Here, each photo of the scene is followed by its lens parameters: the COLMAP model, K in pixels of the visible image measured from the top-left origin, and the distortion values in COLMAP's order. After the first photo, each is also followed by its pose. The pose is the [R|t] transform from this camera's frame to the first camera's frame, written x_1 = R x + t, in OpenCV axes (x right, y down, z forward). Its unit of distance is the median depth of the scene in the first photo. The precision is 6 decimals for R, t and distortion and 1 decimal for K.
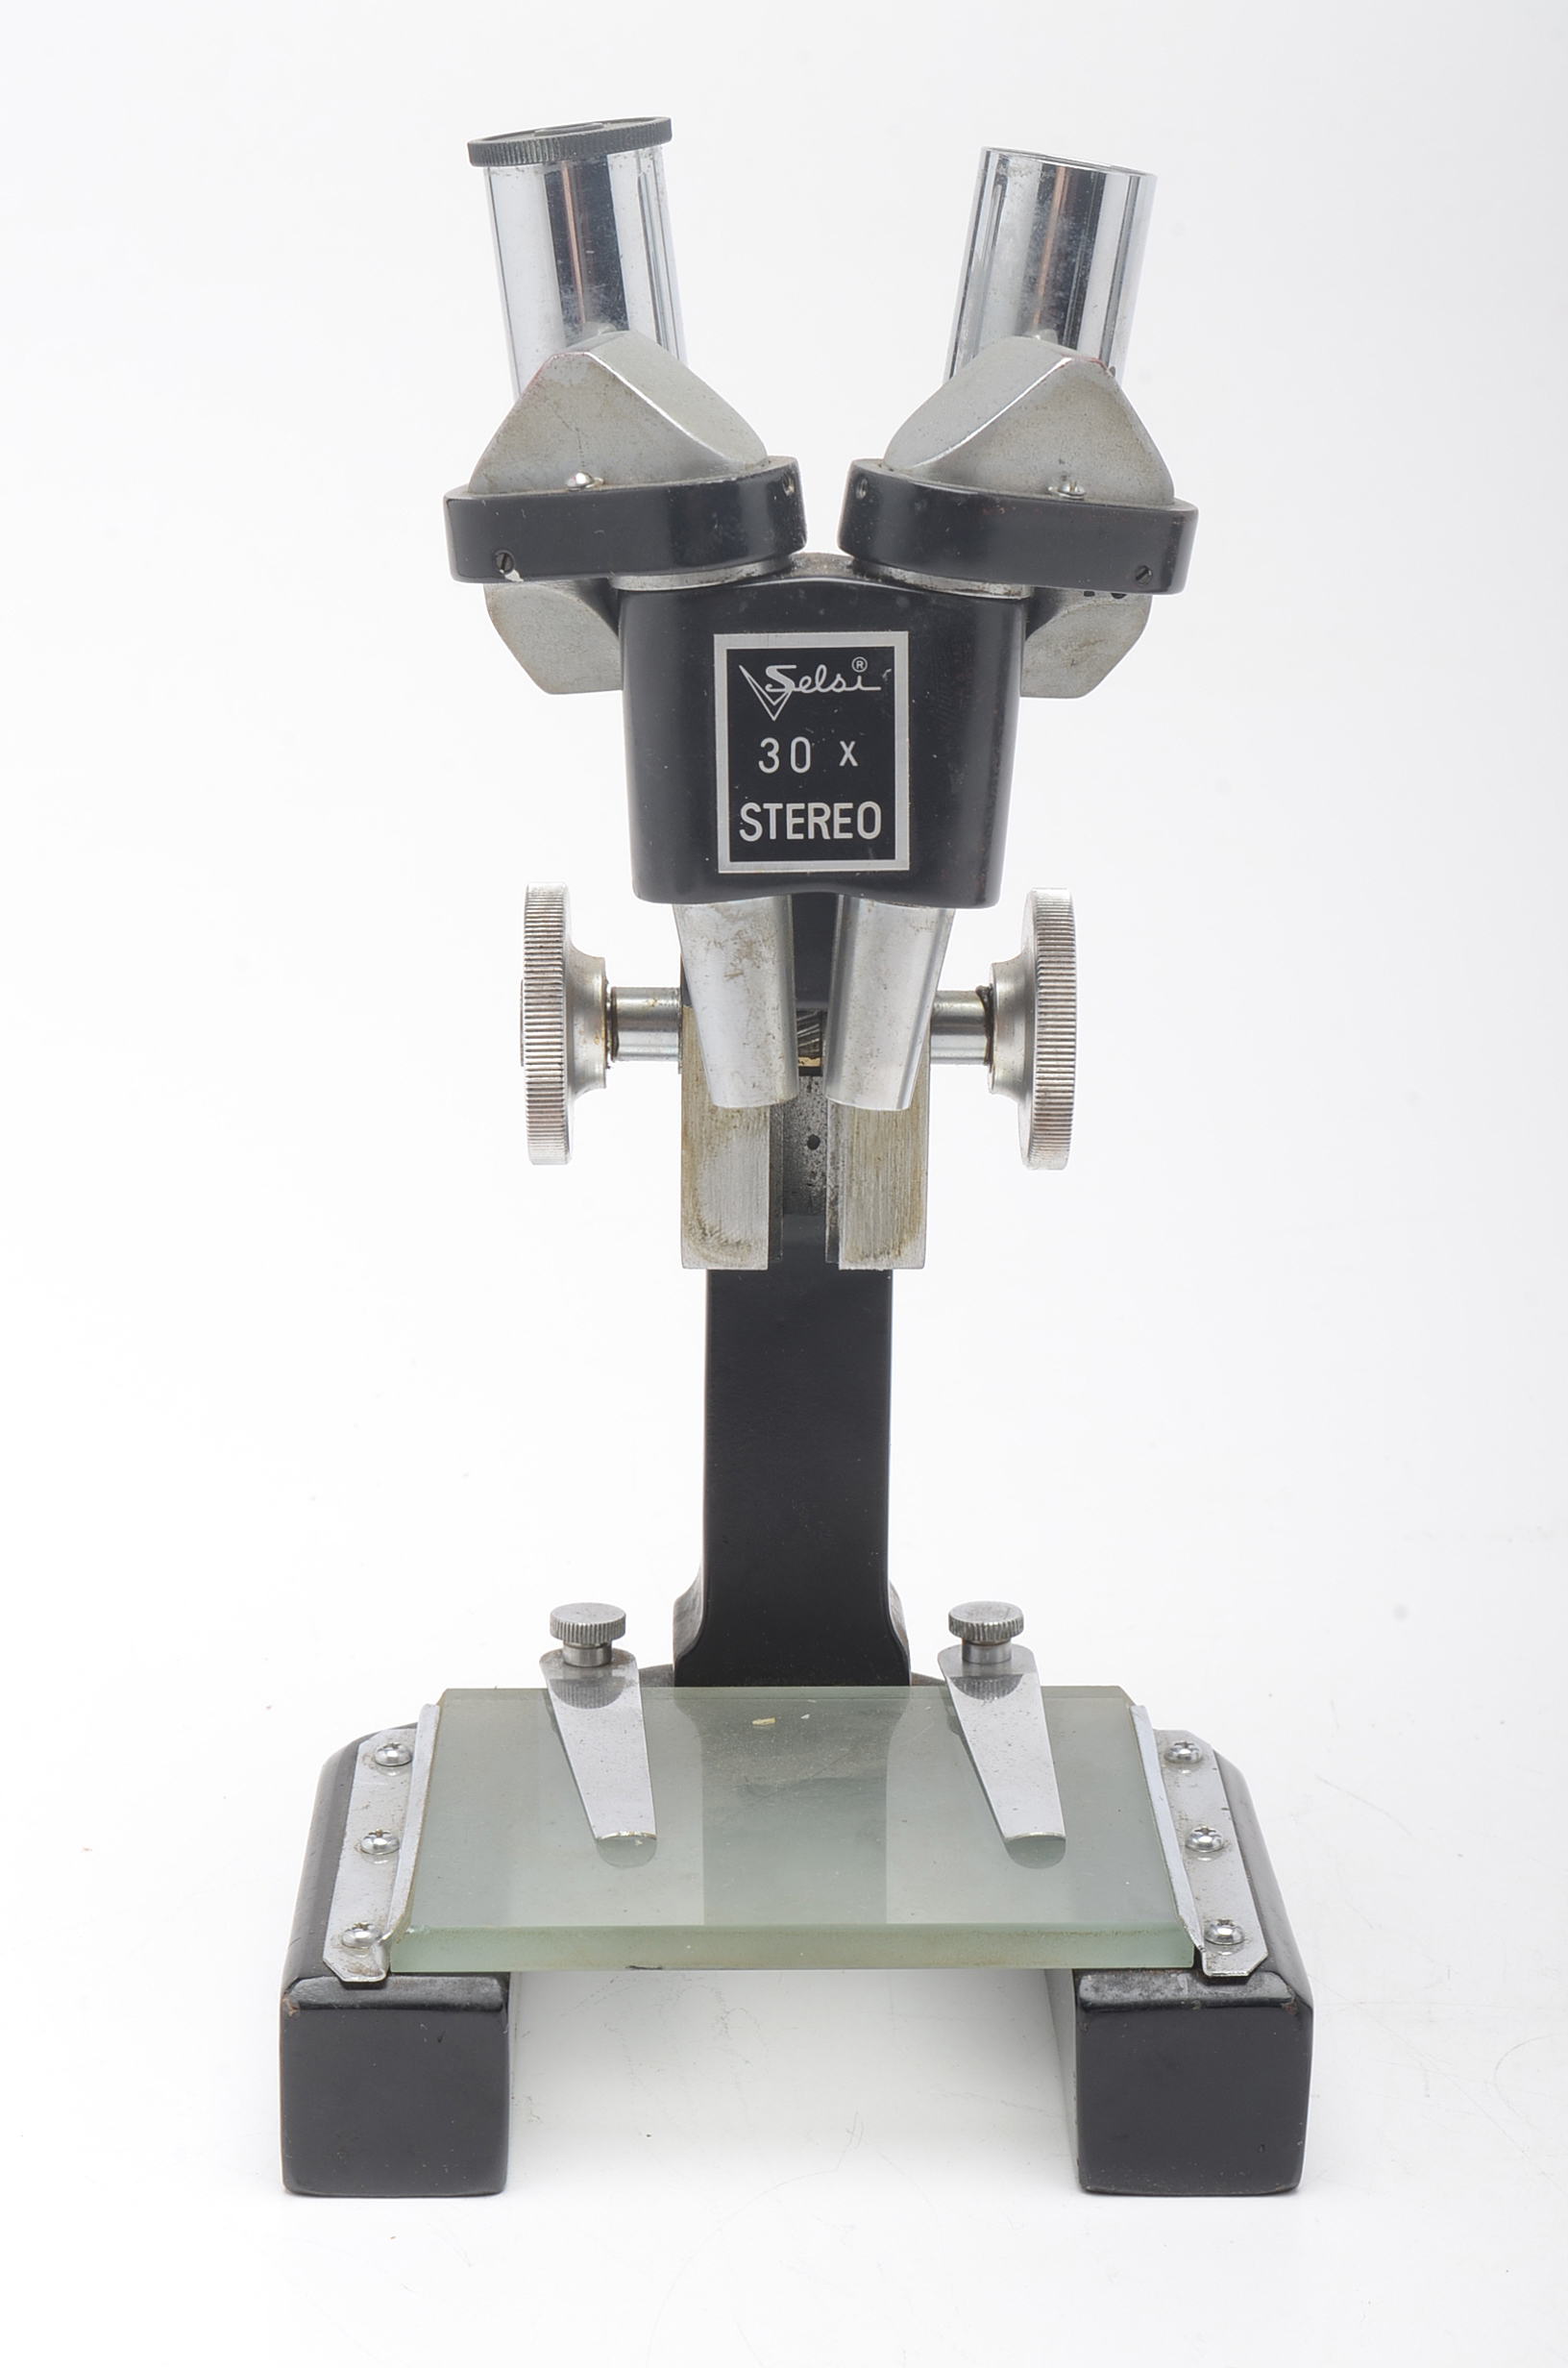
lens RADIAL K [[5166.1, 0, 784.0], [0, 5166.1, 1184.0], [0, 0, 1]] dist [-0.048050, -0.200511]
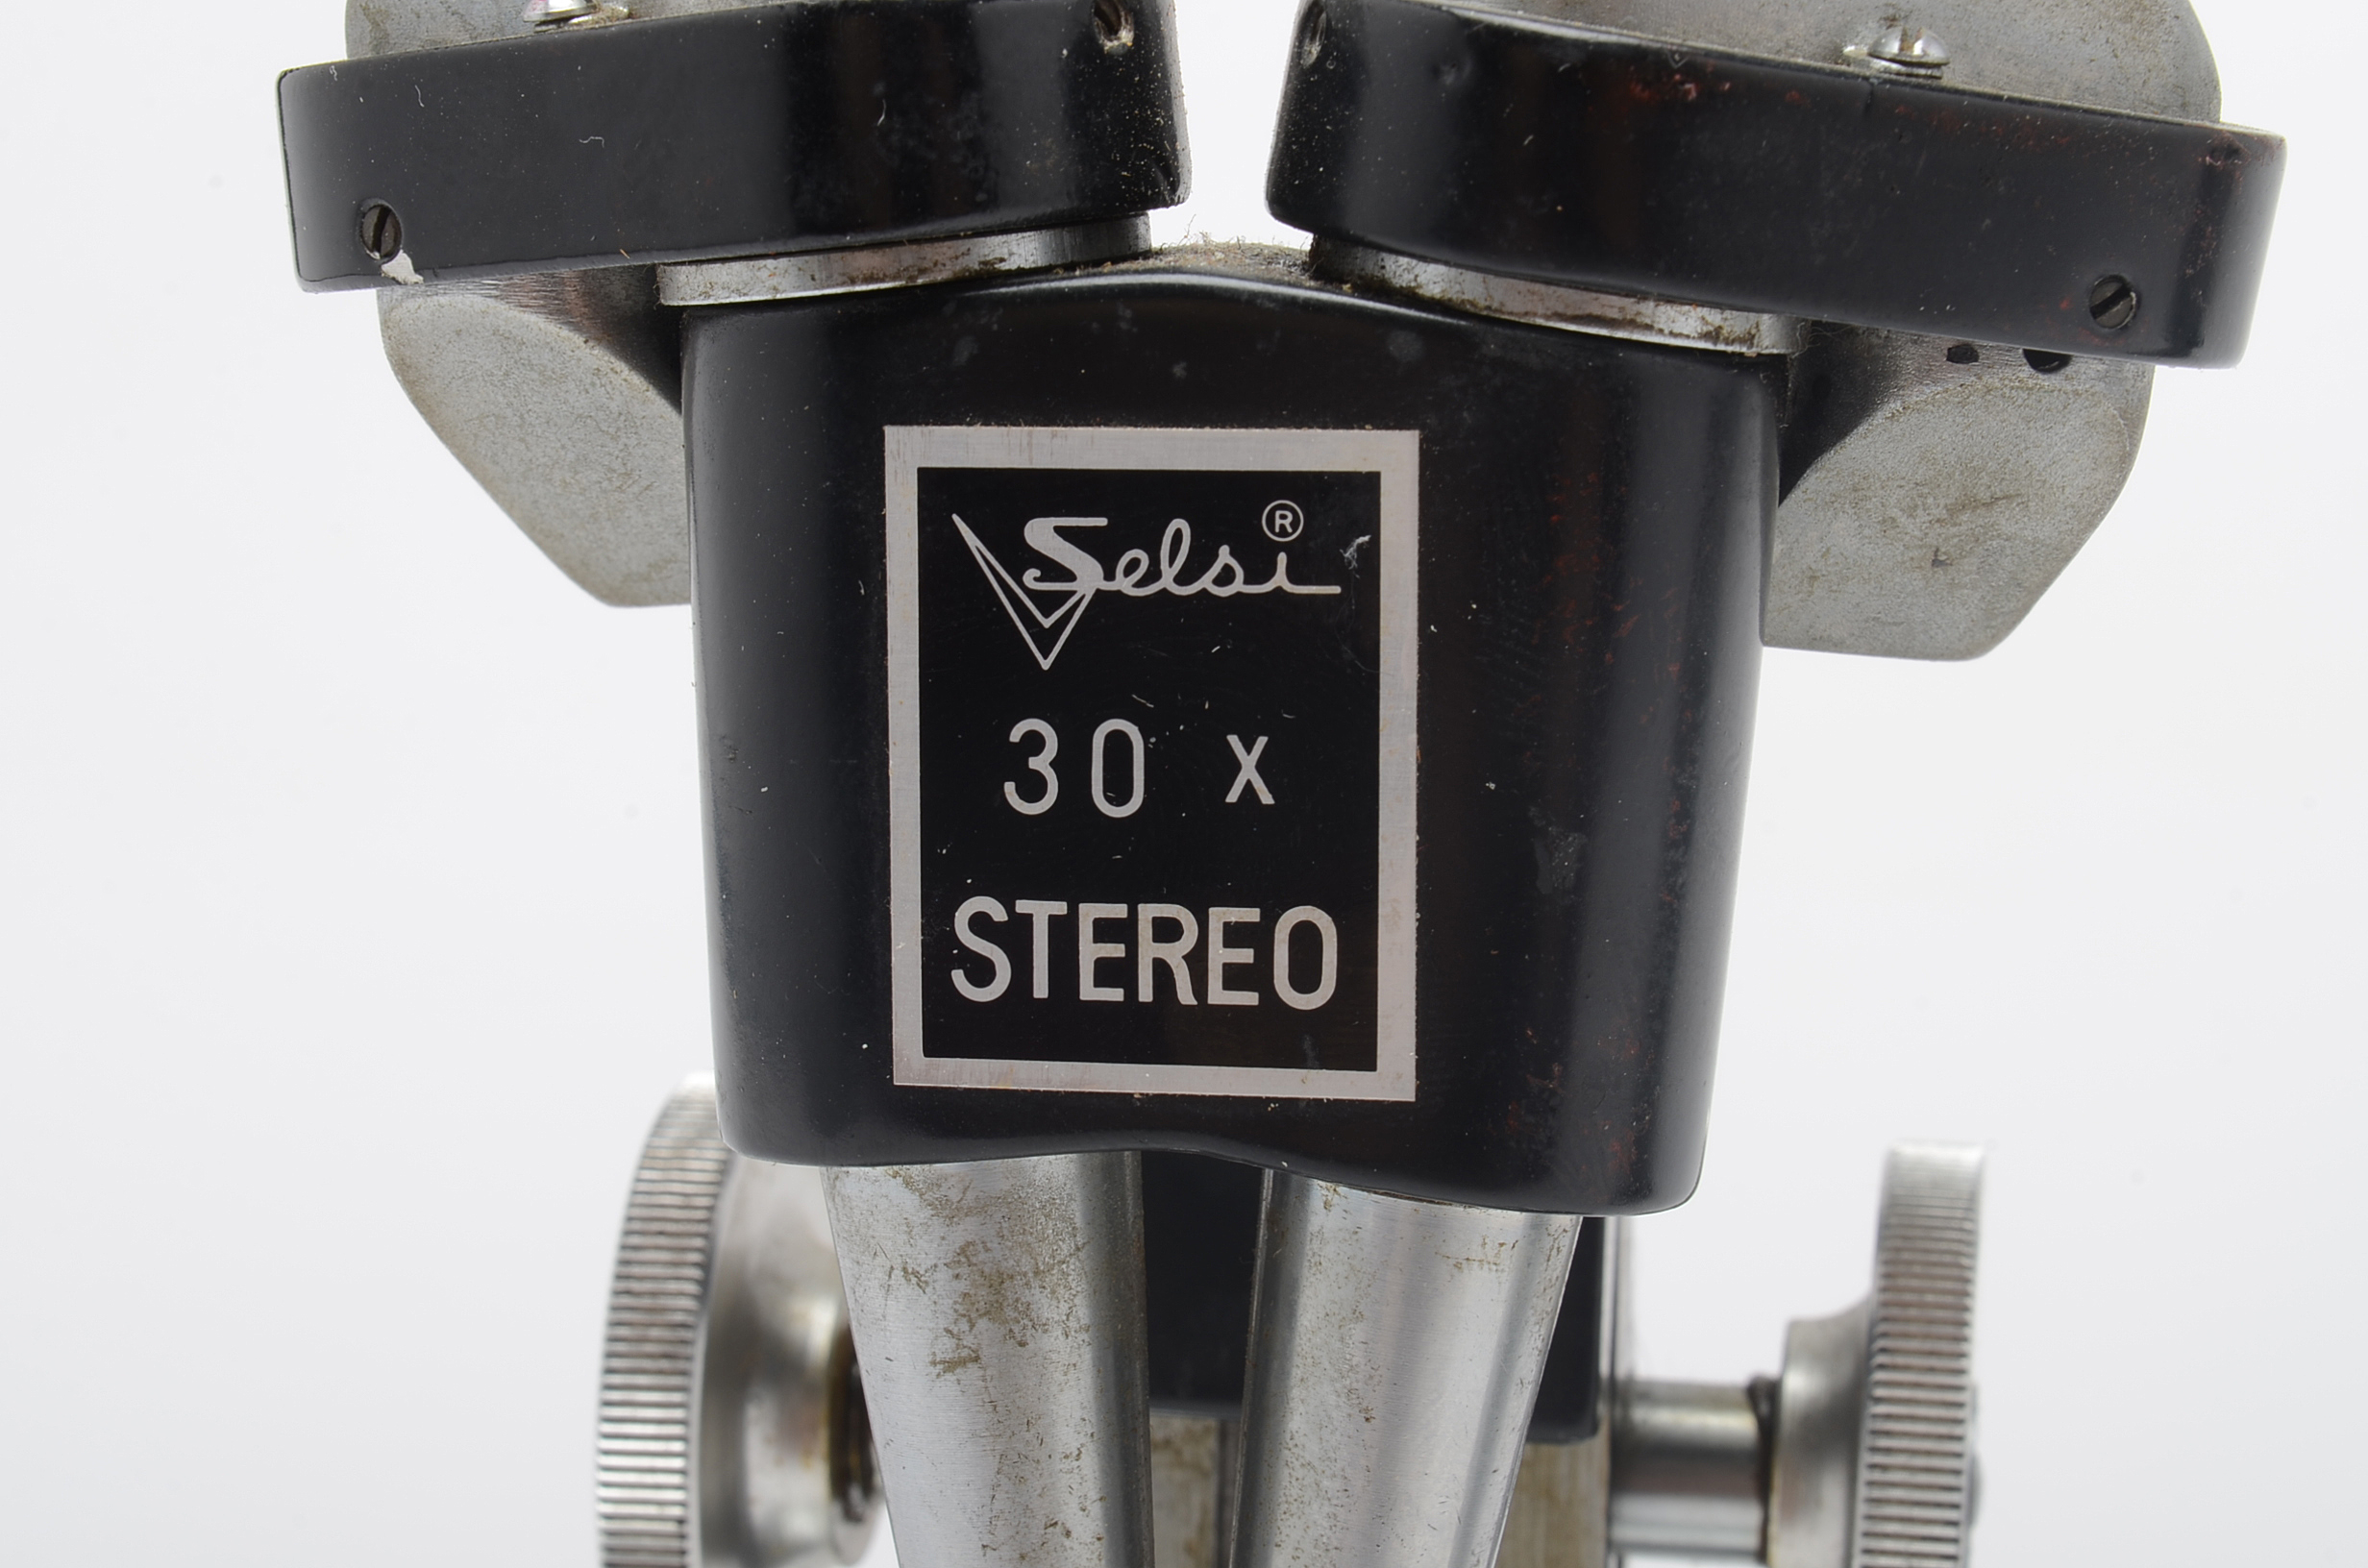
lens RADIAL K [[5295.0, 0, 1184.0], [0, 5295.0, 784.0], [0, 0, 1]] dist [-0.007331, -0.133229]
pose [[0.984222, 0.035393, -0.173360, 0.071415], [-0.052494, 0.994085, -0.095079, -0.047104], [0.168970, 0.102680, 0.980258, 0.638196]]
